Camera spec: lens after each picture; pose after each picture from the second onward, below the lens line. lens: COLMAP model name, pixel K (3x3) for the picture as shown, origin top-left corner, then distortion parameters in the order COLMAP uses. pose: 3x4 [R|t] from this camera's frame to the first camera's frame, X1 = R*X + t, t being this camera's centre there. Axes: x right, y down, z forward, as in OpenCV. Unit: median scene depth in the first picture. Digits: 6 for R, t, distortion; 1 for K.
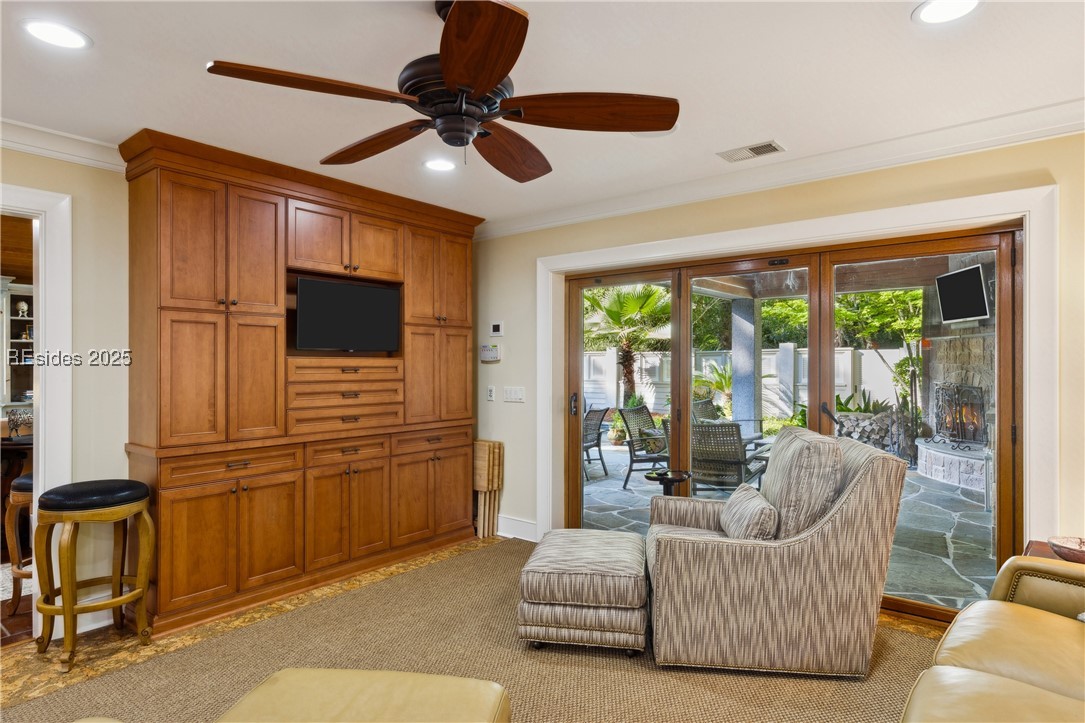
lens RADIAL K [[606.7, 0, 542.5], [0, 606.7, 361.5], [0, 0, 1]] dist [0.005481, 0.001377]
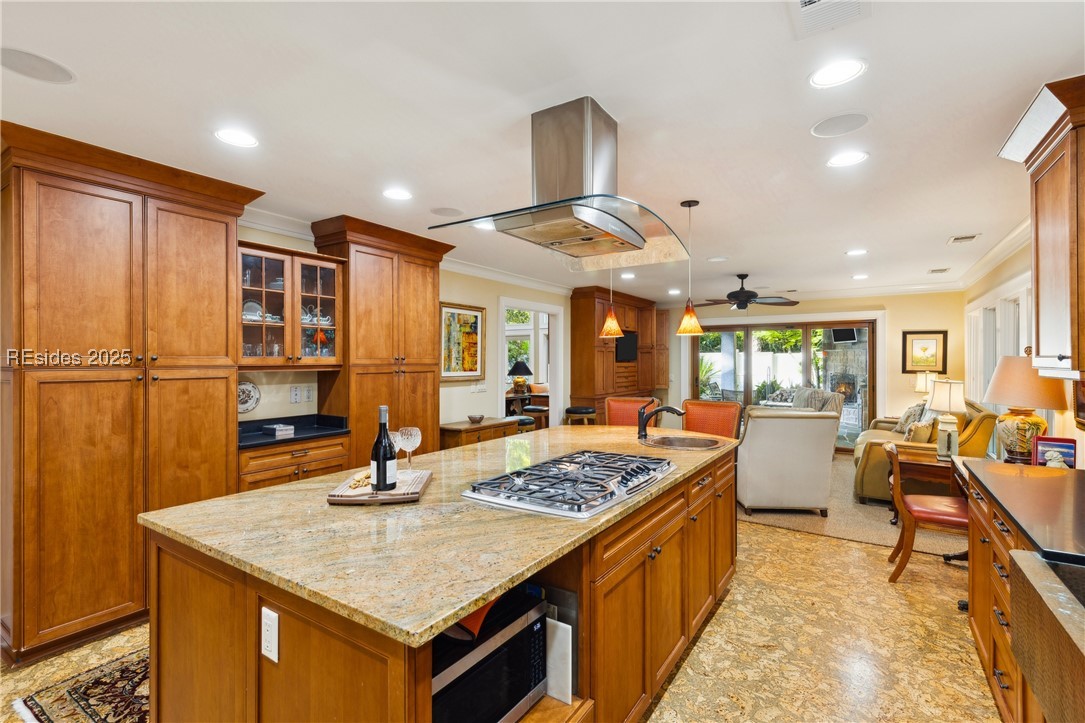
lens RADIAL K [[498.2, 0, 546.3], [0, 498.2, 358.6], [0, 0, 1]] dist [0.002542, 0.000181]
pose [[0.994851, -0.000504, 0.101349, -0.957354], [0.000391, 0.999999, 0.001132, -0.029609], [-0.101350, -0.001087, 0.994850, -1.139371]]
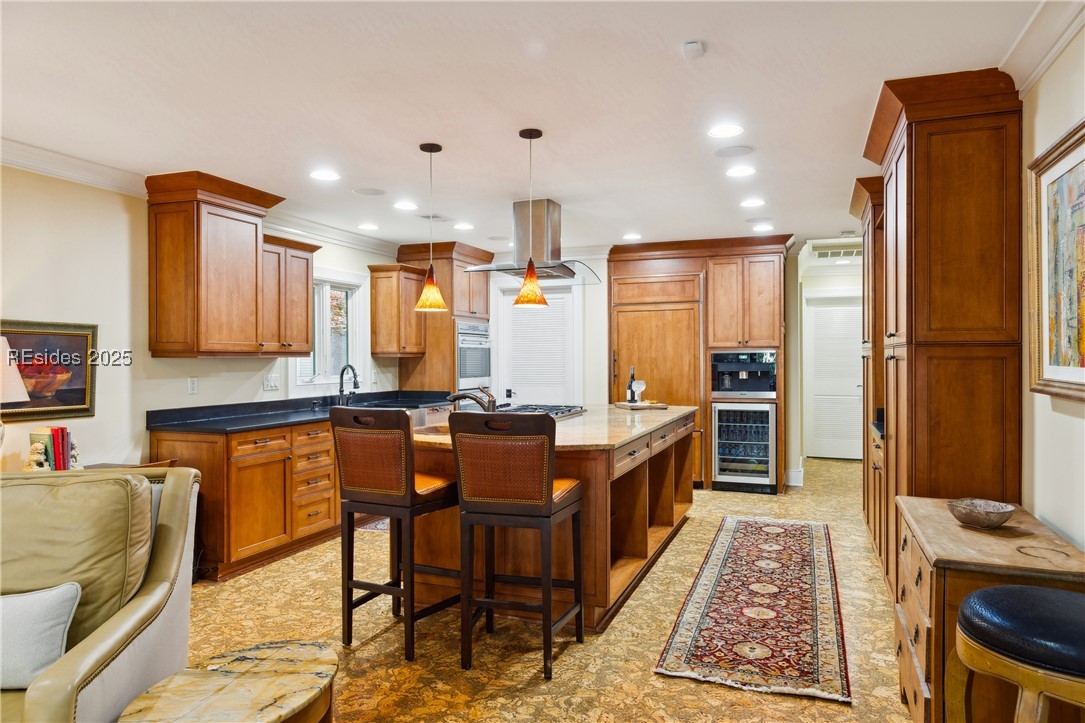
lens RADIAL K [[707.2, 0, 540.9], [0, 707.2, 360.1], [0, 0, 1]] dist [0.006962, -0.001647]
pose [[-0.951173, 0.005428, -0.308612, -0.409612], [0.005314, 0.999985, 0.001212, 0.002877], [0.308614, -0.000487, -0.951187, 0.872584]]
